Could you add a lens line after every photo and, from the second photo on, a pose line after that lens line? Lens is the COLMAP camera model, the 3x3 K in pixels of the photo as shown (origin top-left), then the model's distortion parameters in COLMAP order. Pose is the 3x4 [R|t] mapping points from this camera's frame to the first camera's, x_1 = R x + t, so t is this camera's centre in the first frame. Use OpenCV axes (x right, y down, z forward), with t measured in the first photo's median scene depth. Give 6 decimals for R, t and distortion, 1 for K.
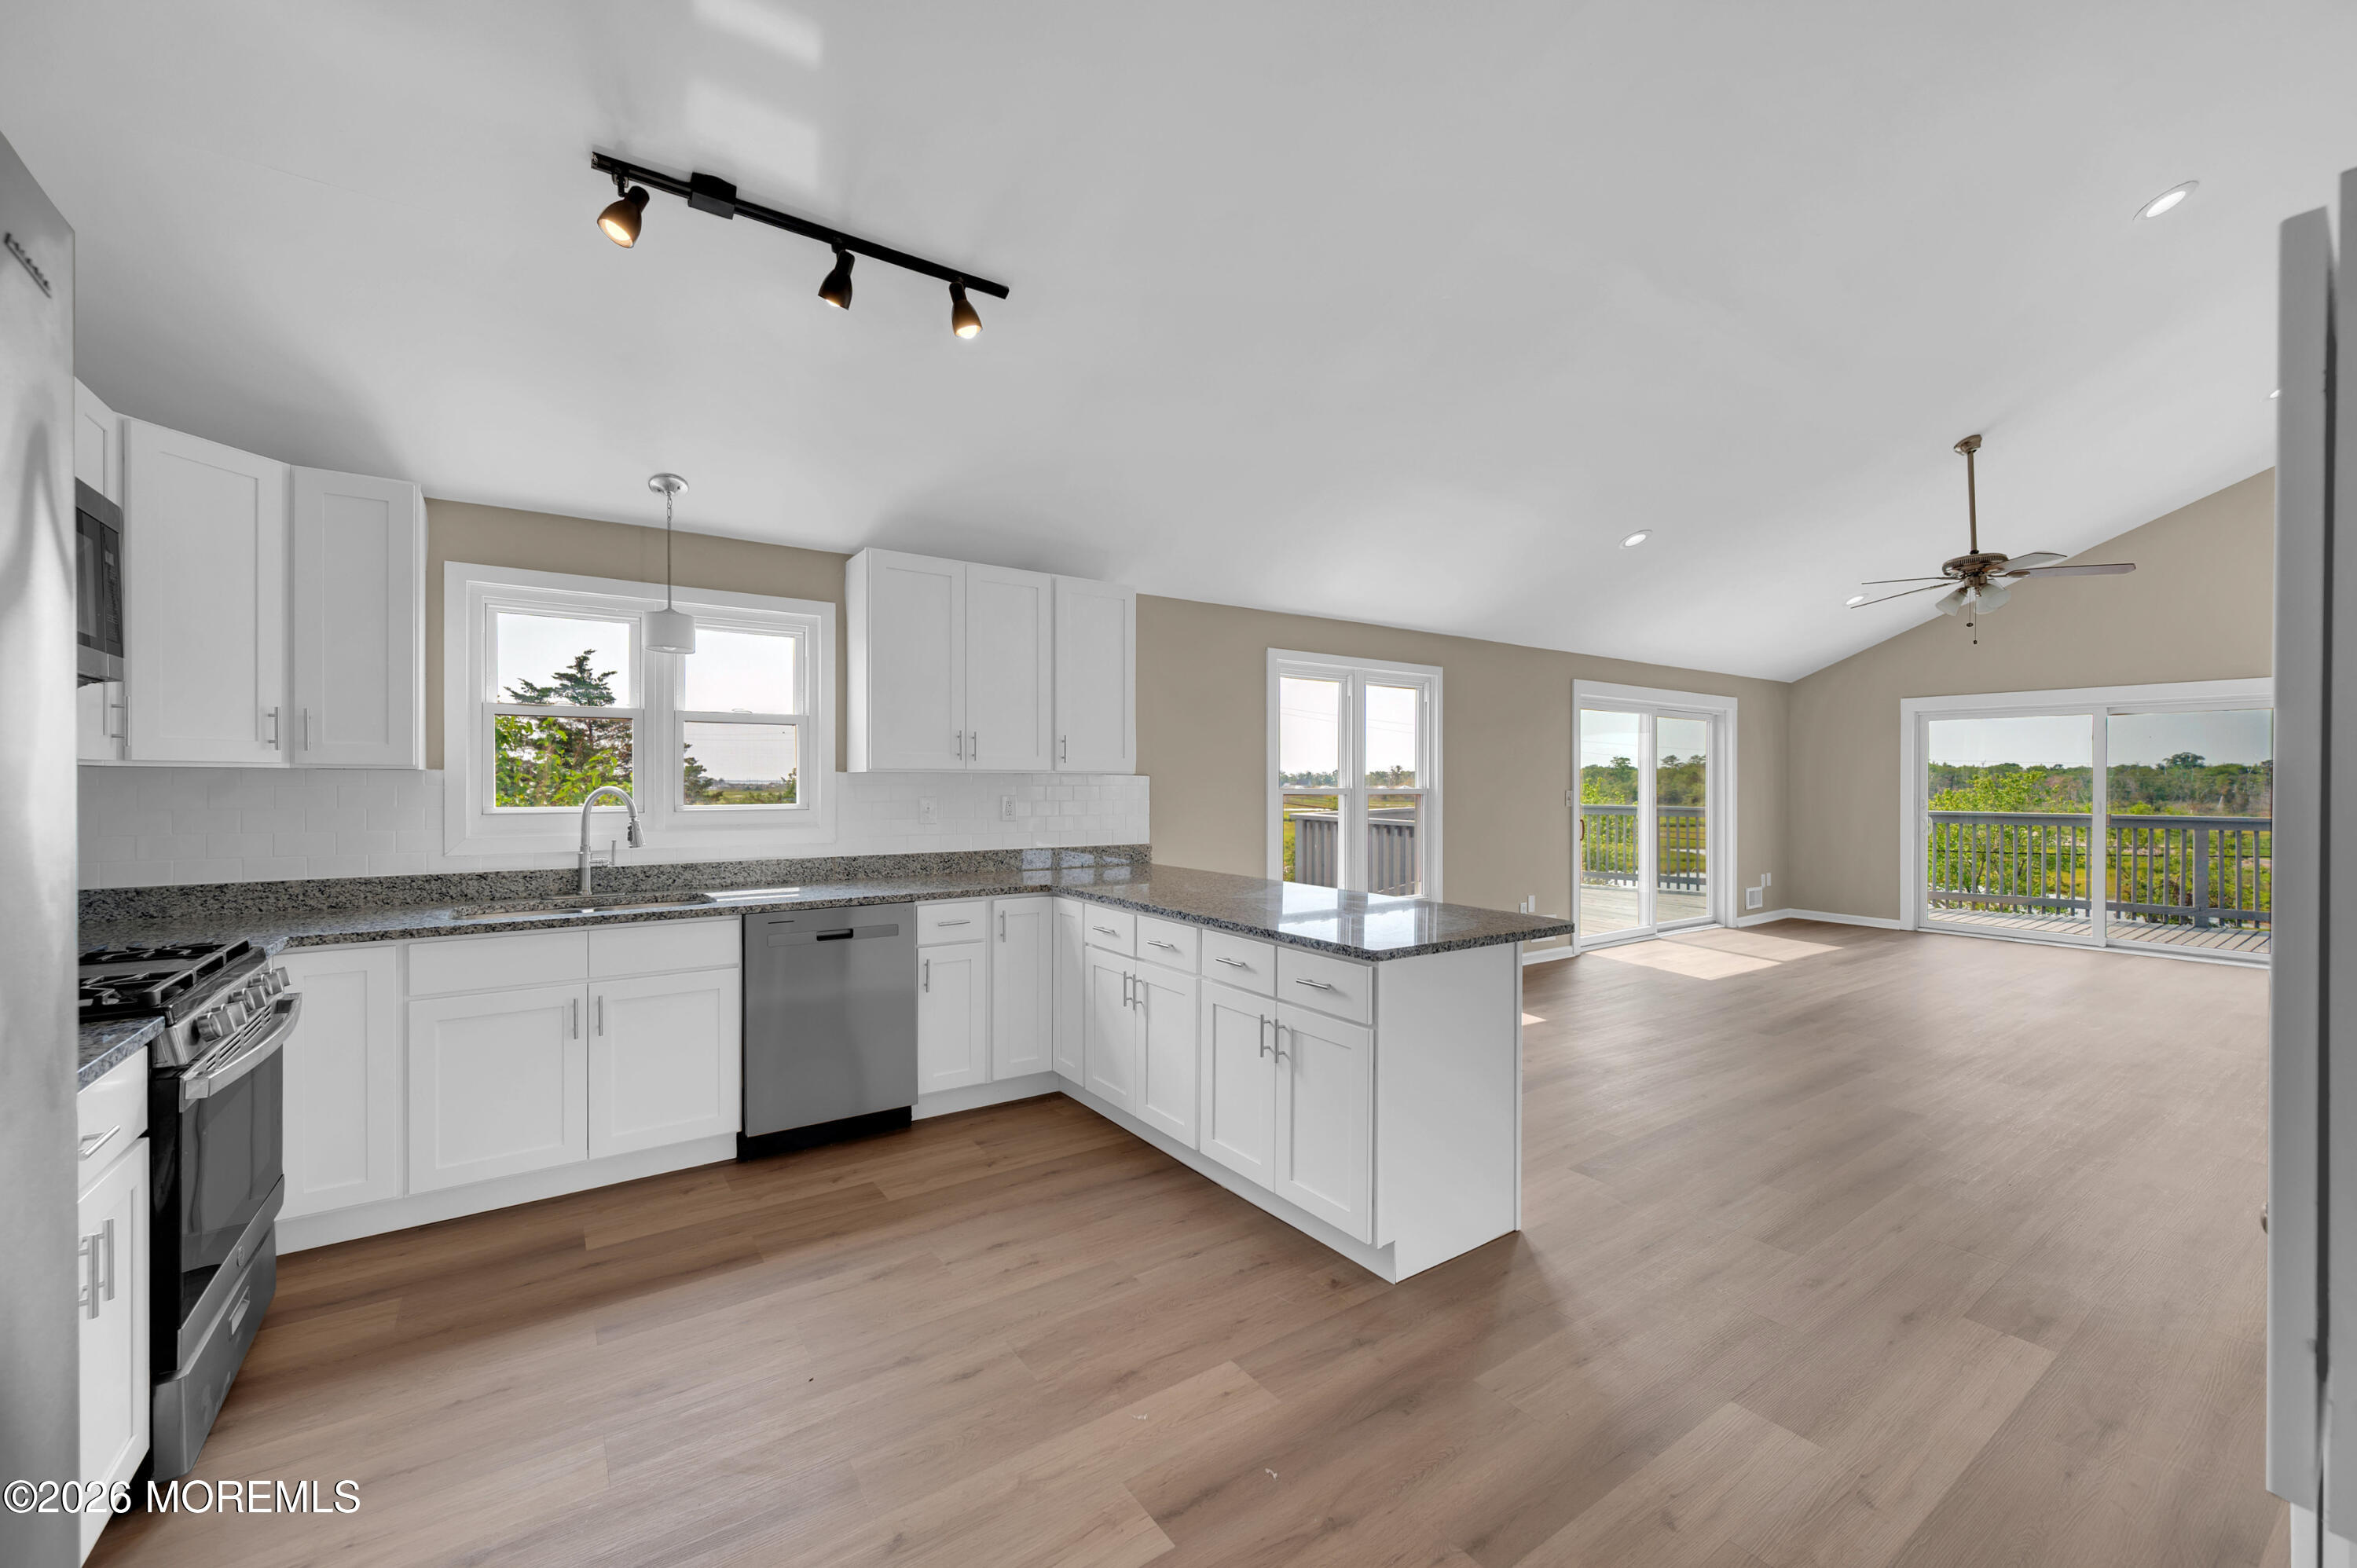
lens RADIAL K [[933.6, 0, 1182.1], [0, 933.6, 790.9], [0, 0, 1]] dist [-0.001569, 0.000194]
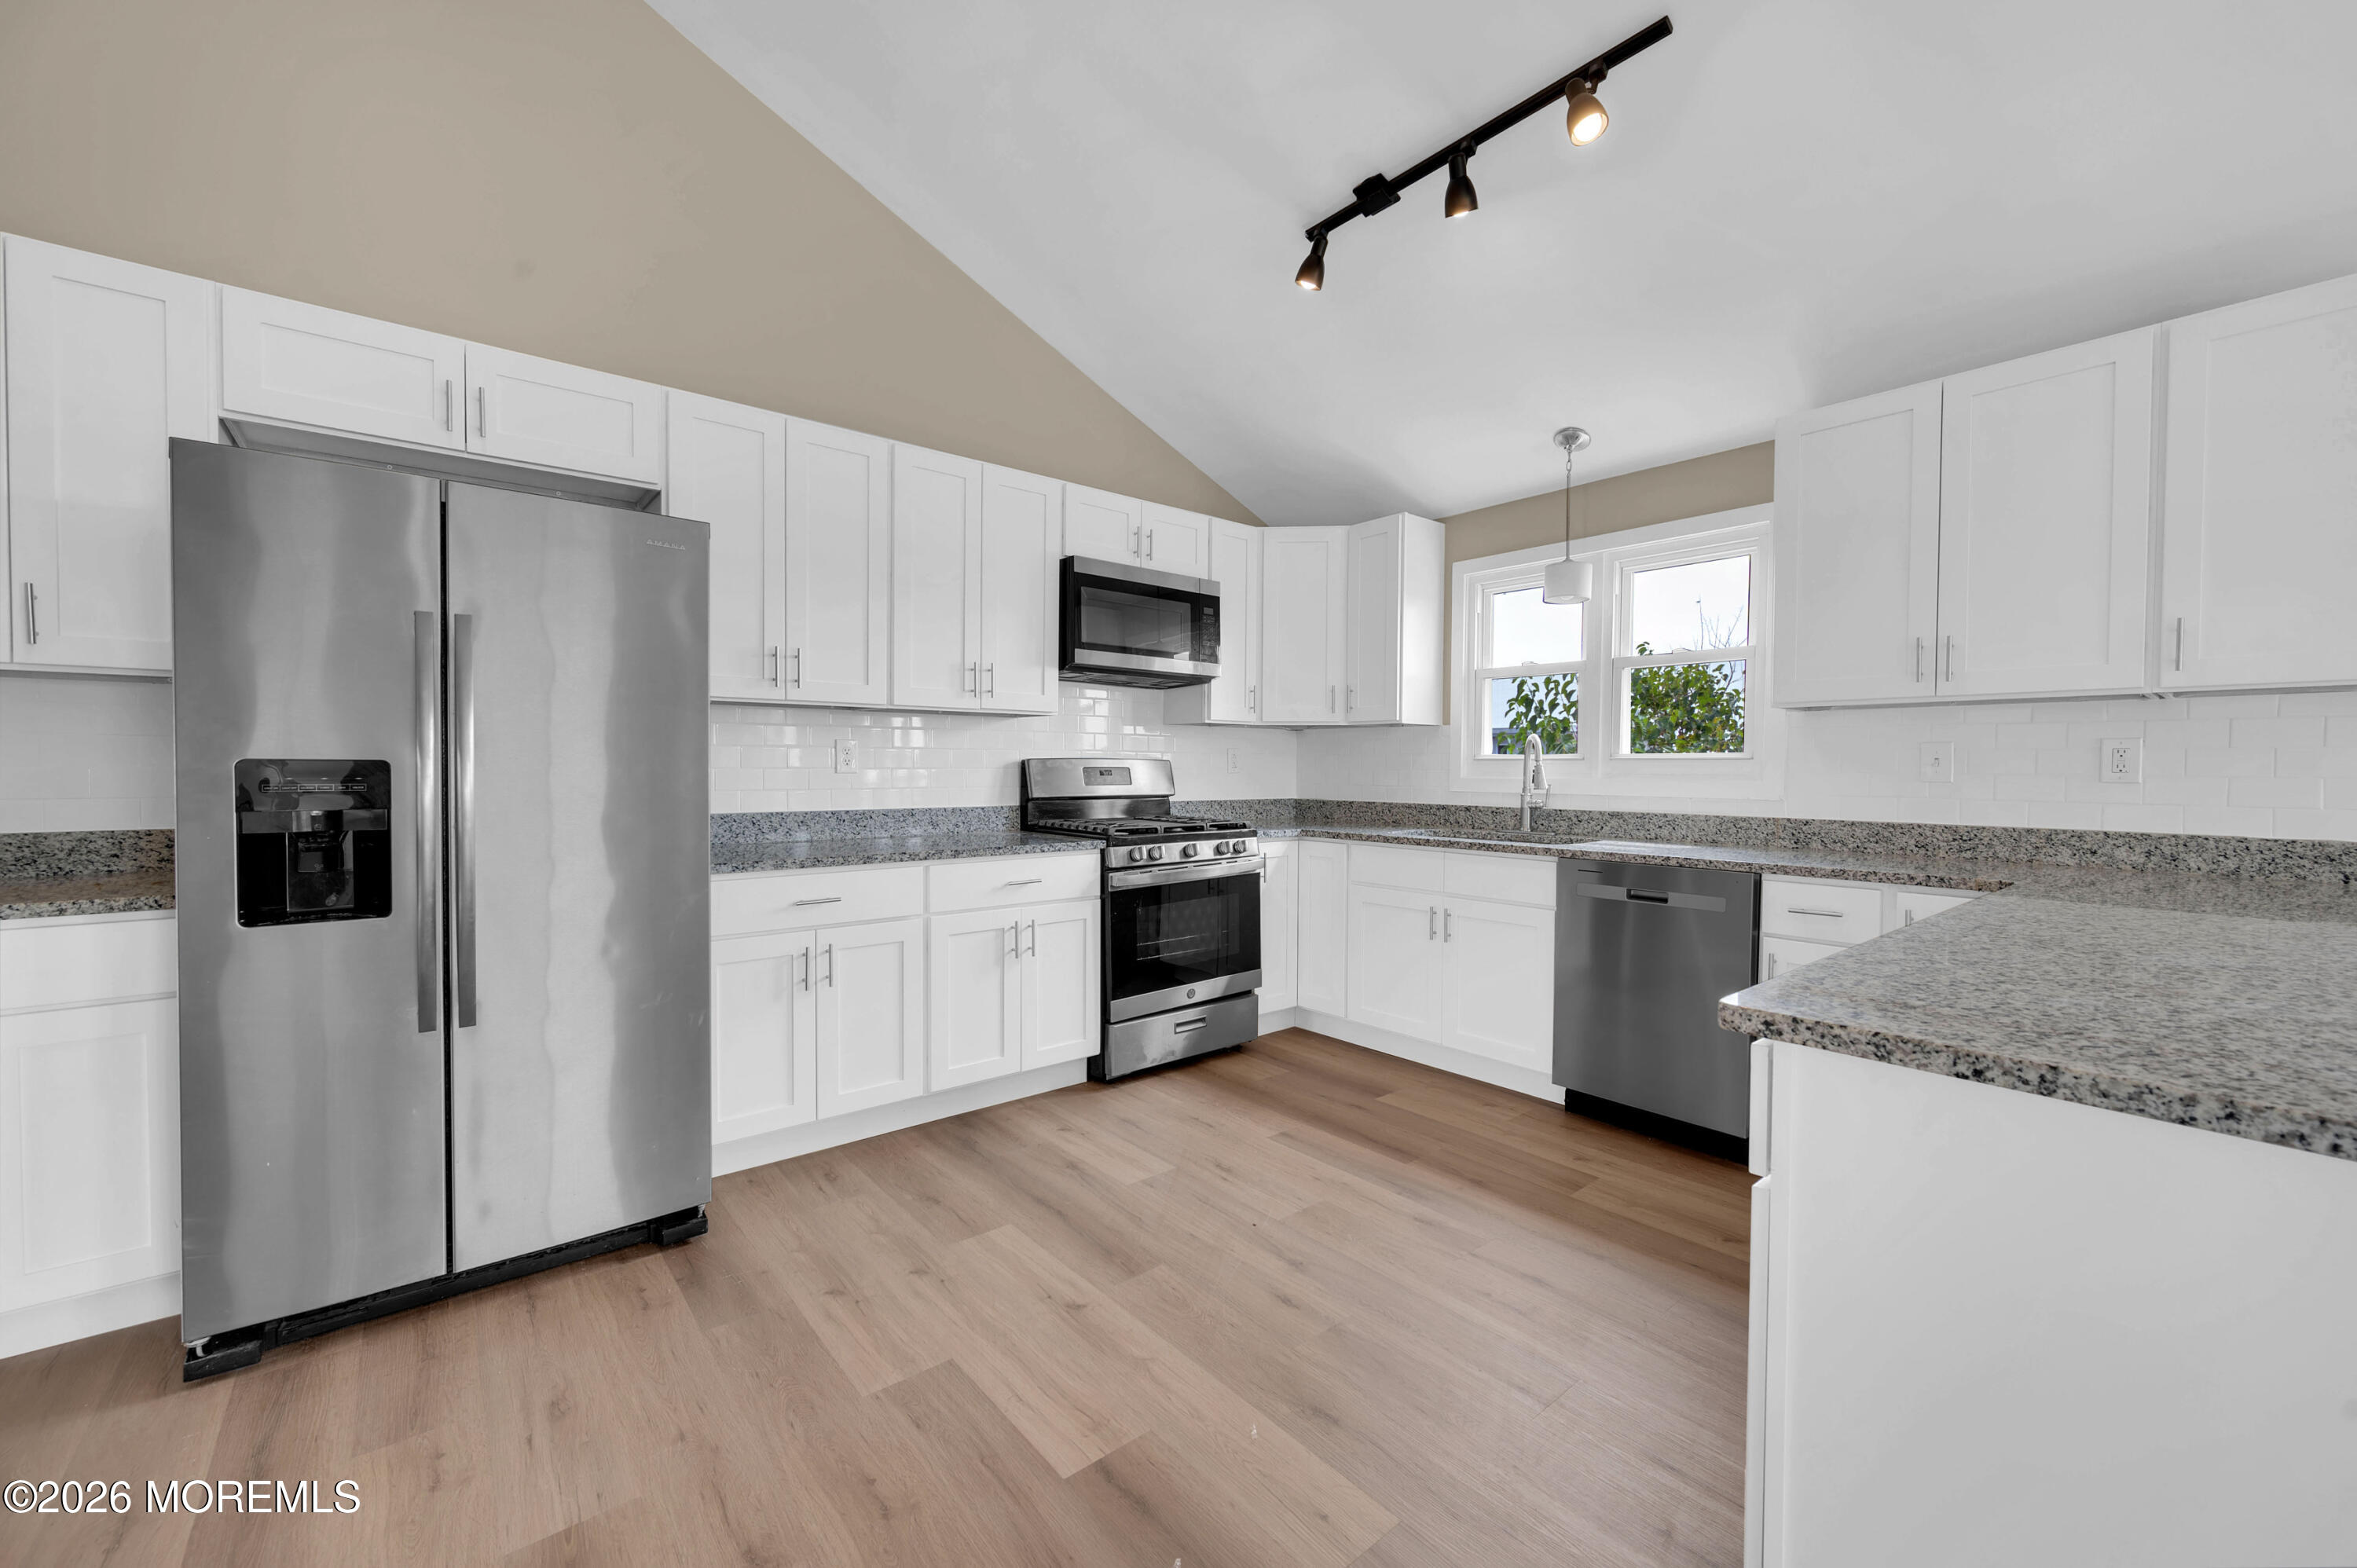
lens RADIAL K [[922.1, 0, 1178.3], [0, 922.1, 787.3], [0, 0, 1]] dist [0.000333, 0.000050]
pose [[0.086285, 0.019921, -0.996071, 0.402042], [-0.017726, 0.999673, 0.018457, 0.041959], [0.996113, 0.016064, 0.086610, 0.450734]]
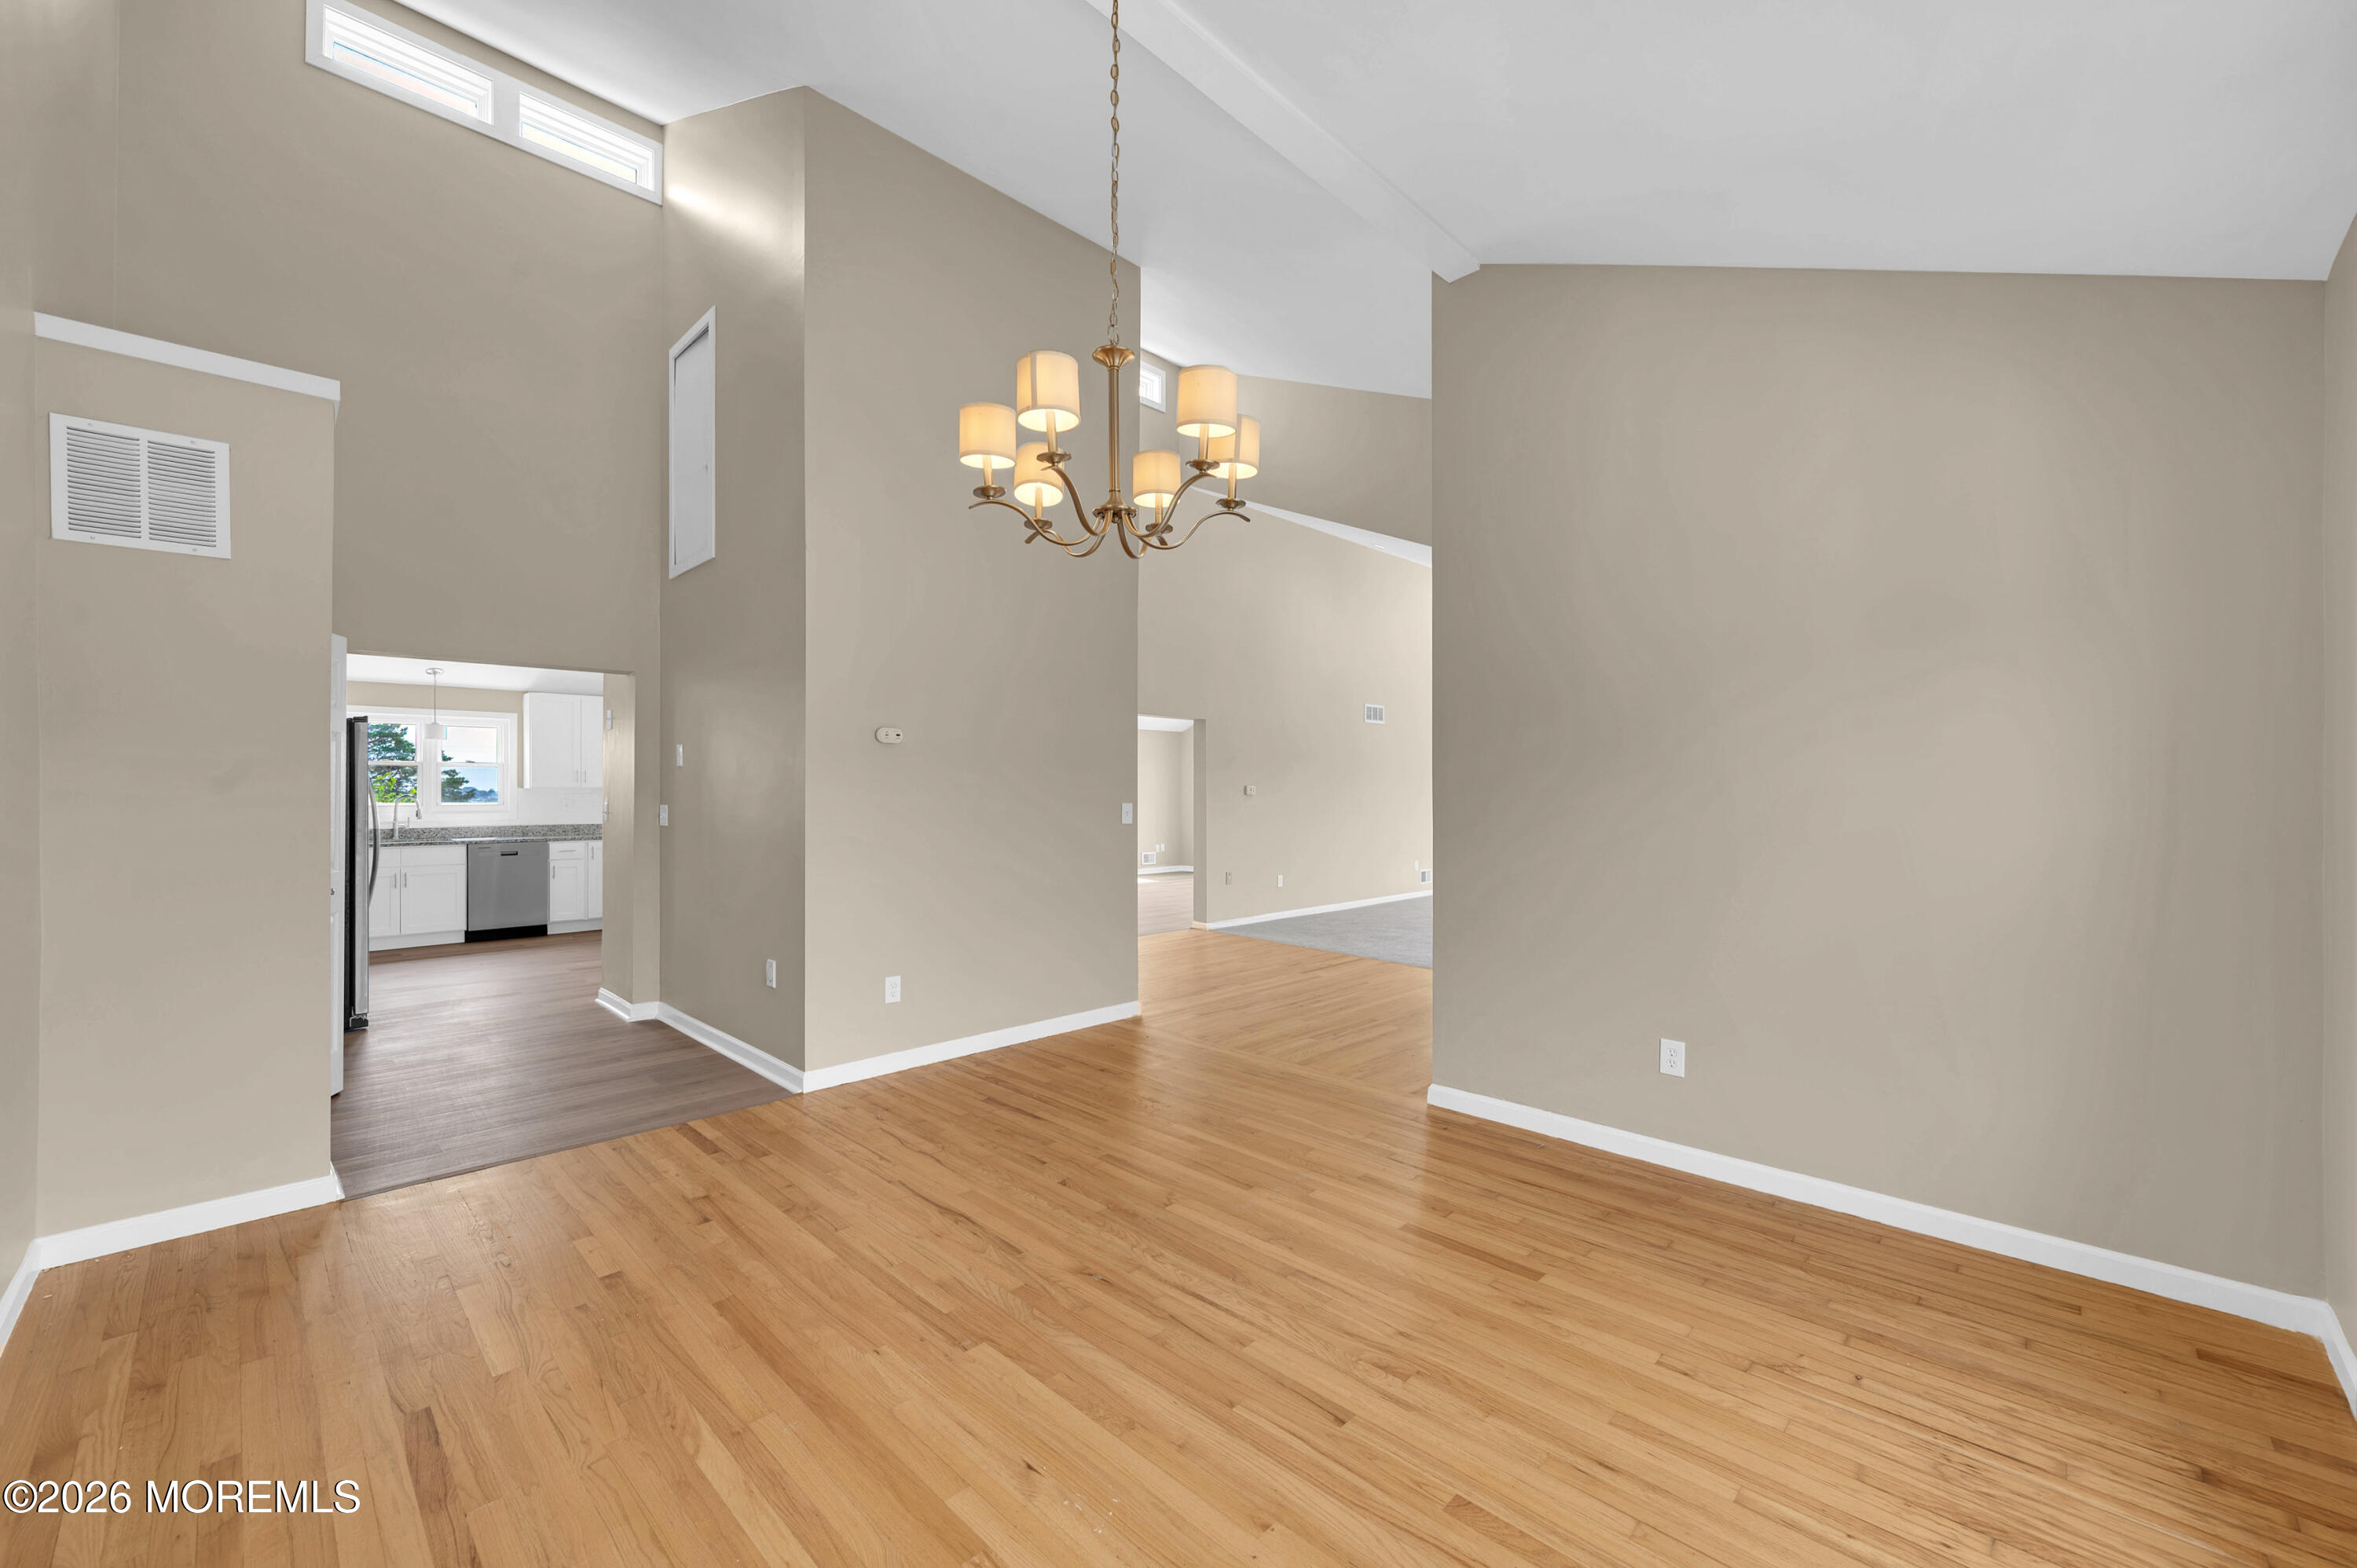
lens RADIAL K [[933.6, 0, 1182.1], [0, 933.6, 790.9], [0, 0, 1]] dist [-0.001569, 0.000194]
pose [[0.984030, -0.004014, 0.177957, 0.872692], [0.005763, 0.999940, -0.009311, 0.018007], [-0.177909, 0.010188, 0.983994, -1.623926]]
